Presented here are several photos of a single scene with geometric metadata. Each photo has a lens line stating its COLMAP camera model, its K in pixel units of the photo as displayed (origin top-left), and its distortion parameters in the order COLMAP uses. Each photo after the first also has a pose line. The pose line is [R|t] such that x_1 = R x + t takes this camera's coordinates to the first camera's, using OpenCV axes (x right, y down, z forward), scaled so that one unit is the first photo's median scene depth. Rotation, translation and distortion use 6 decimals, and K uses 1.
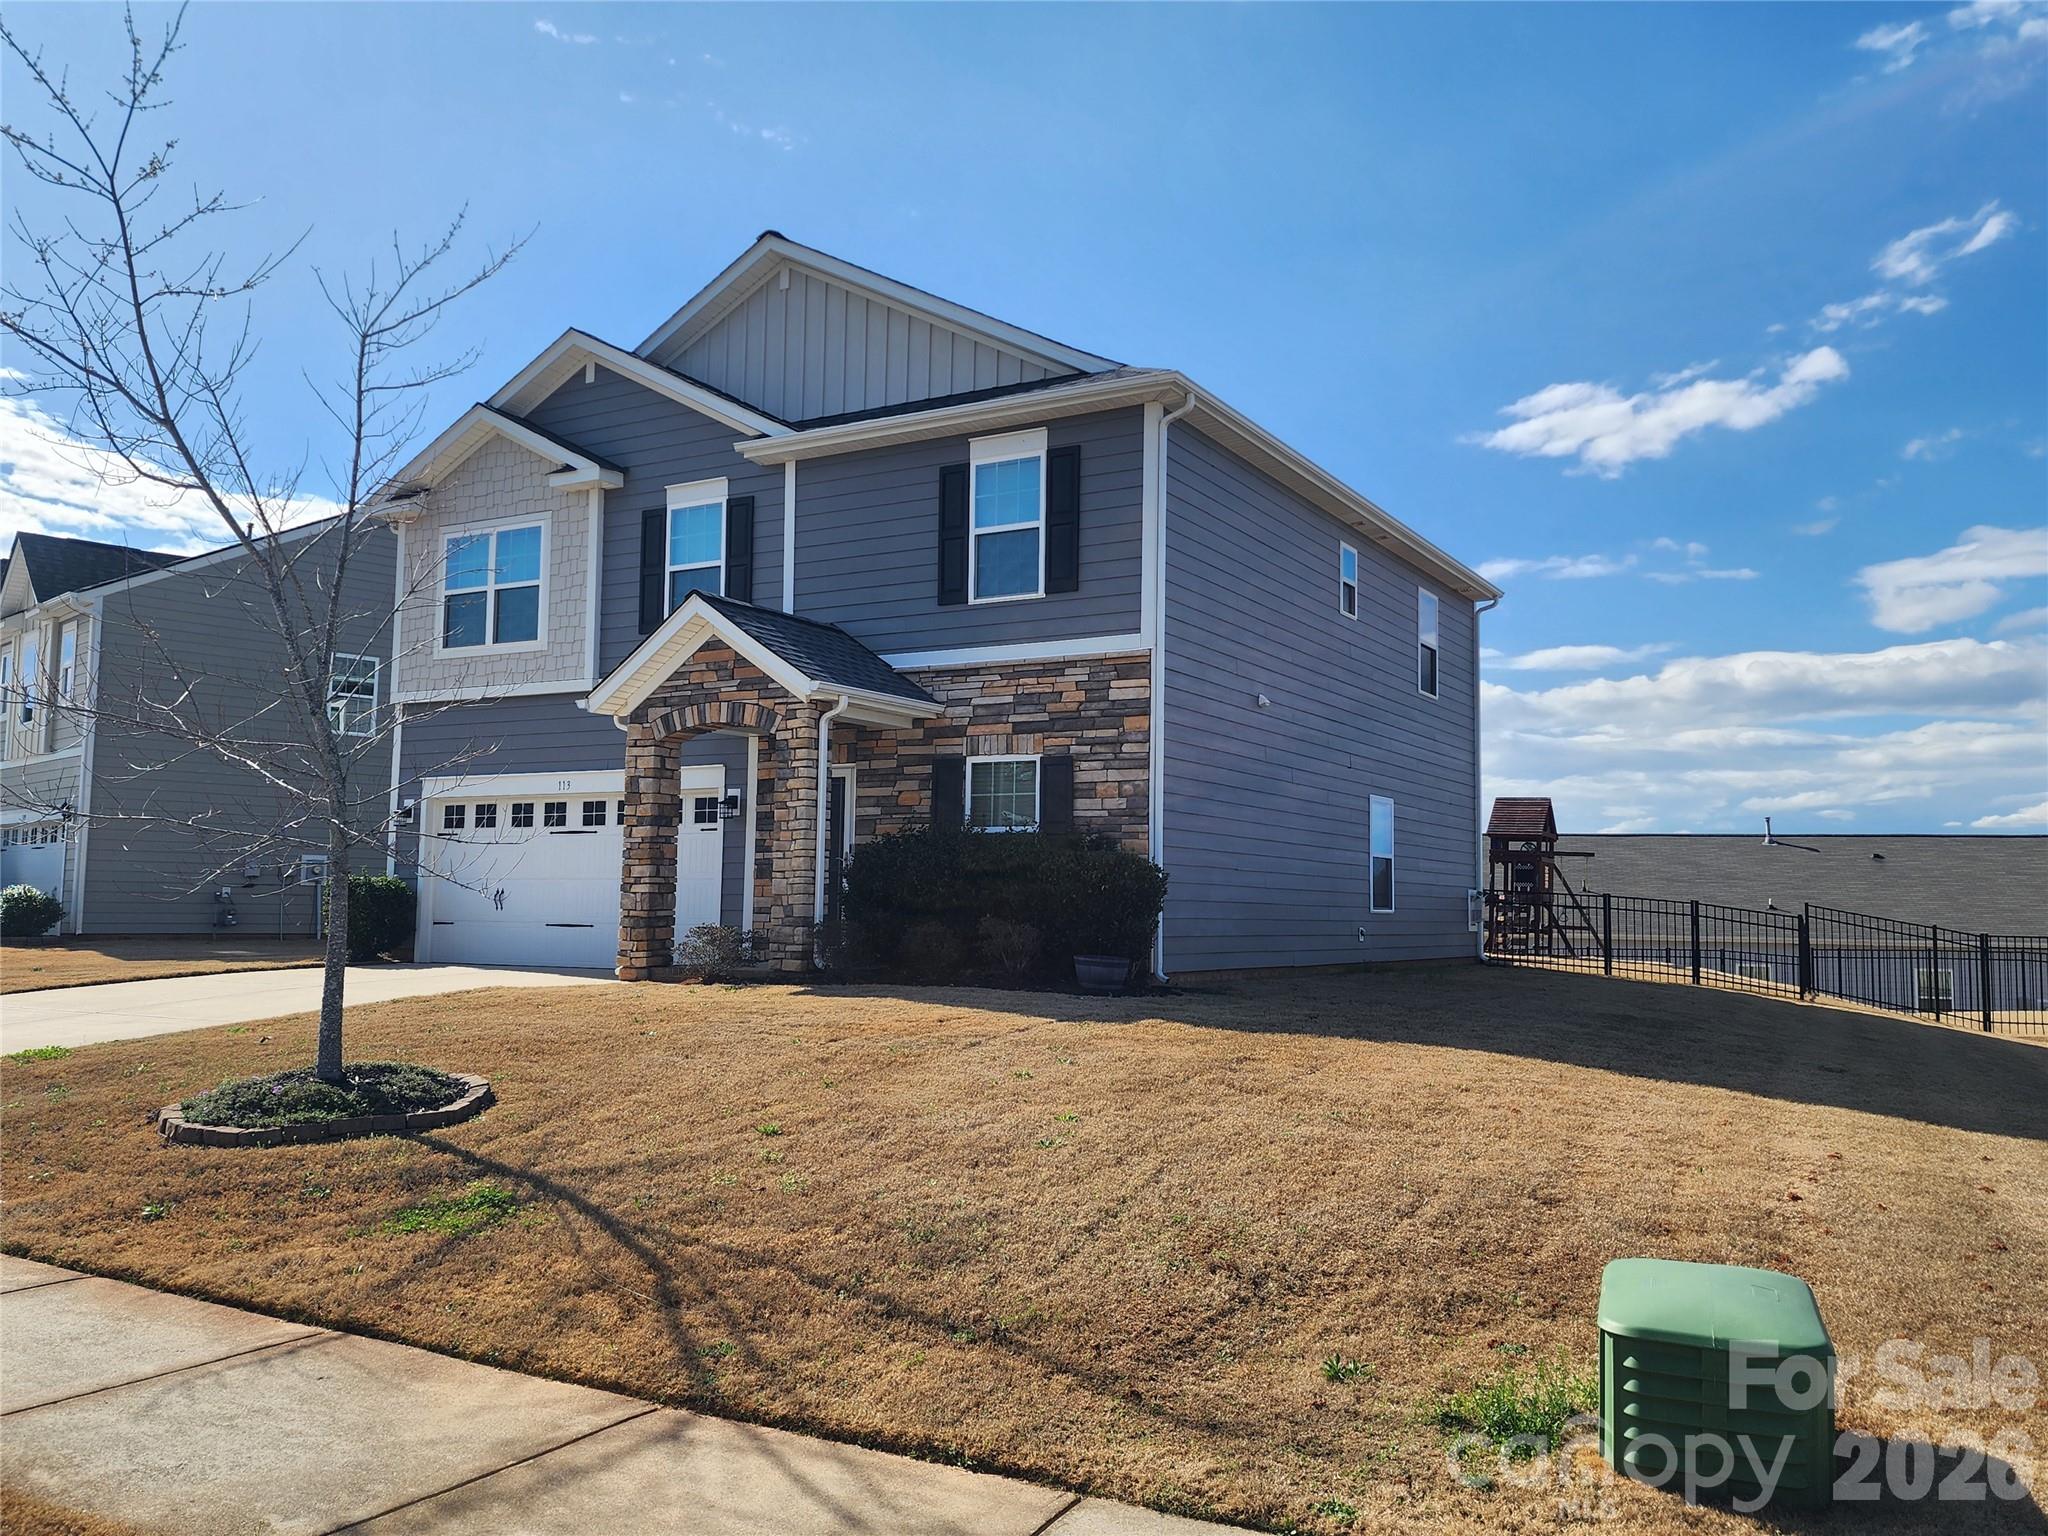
lens RADIAL K [[1668.9, 0, 1024.0], [0, 1668.9, 768.0], [0, 0, 1]] dist [0.032873, -0.003438]
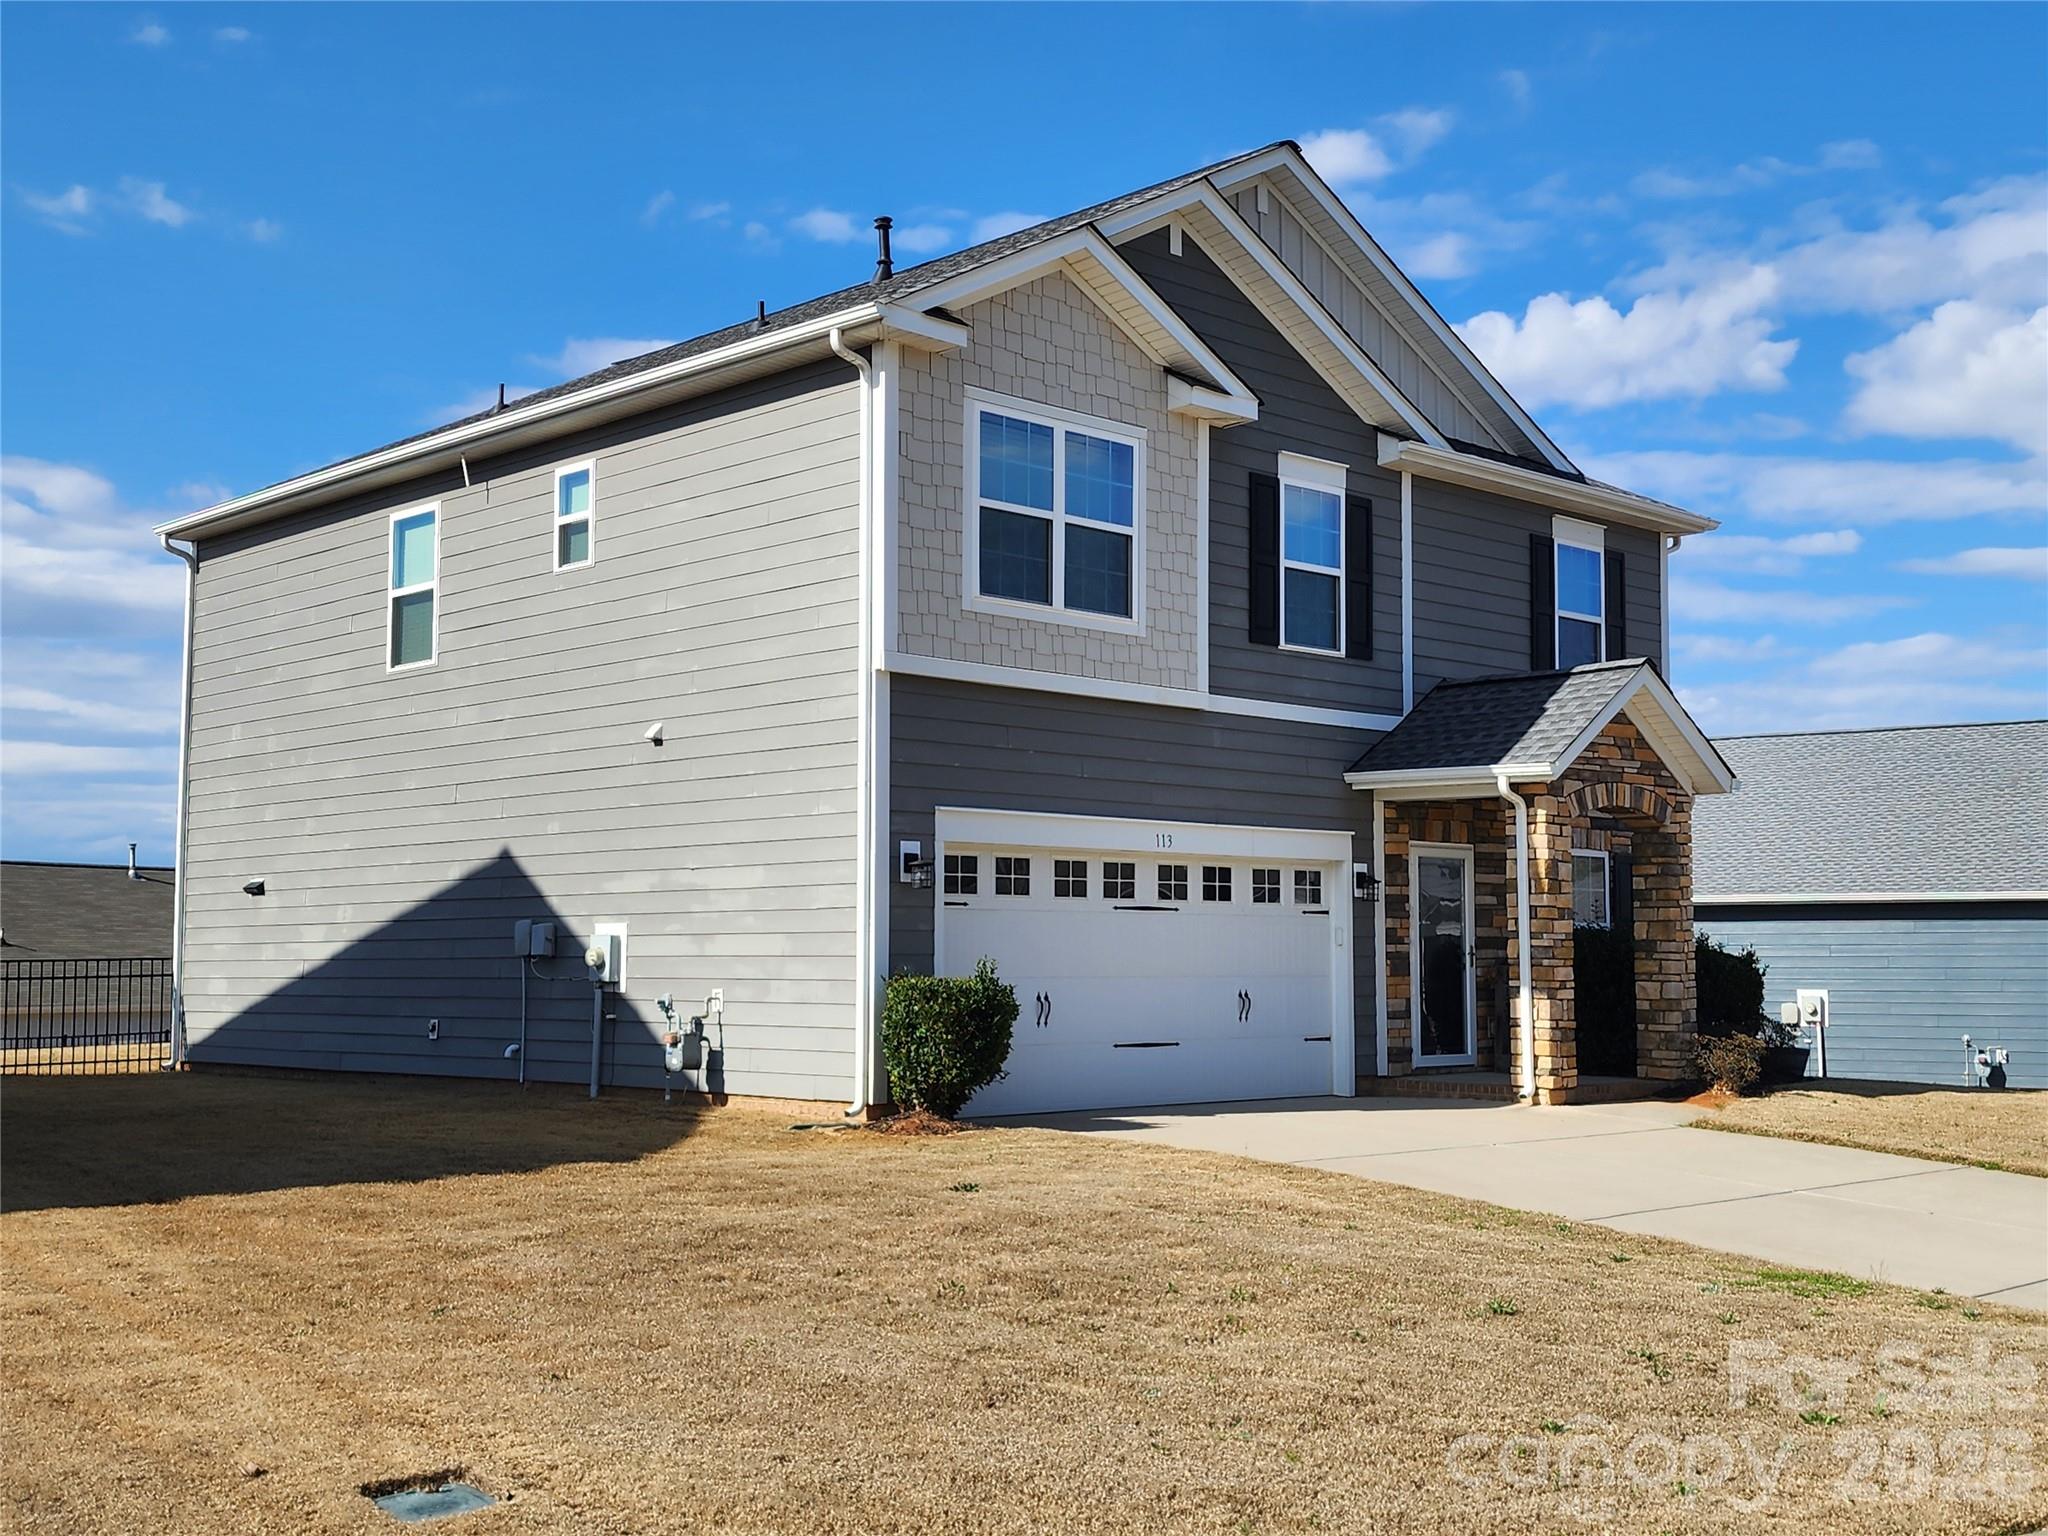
lens RADIAL K [[2275.2, 0, 1023.5], [0, 2275.2, 814.3], [0, 0, 1]] dist [0.100372, -0.007487]
pose [[0.274011, 0.048385, 0.960509, -1.193273], [-0.080398, 0.996390, -0.027257, 0.029745], [-0.958360, -0.069754, 0.276911, 0.802138]]
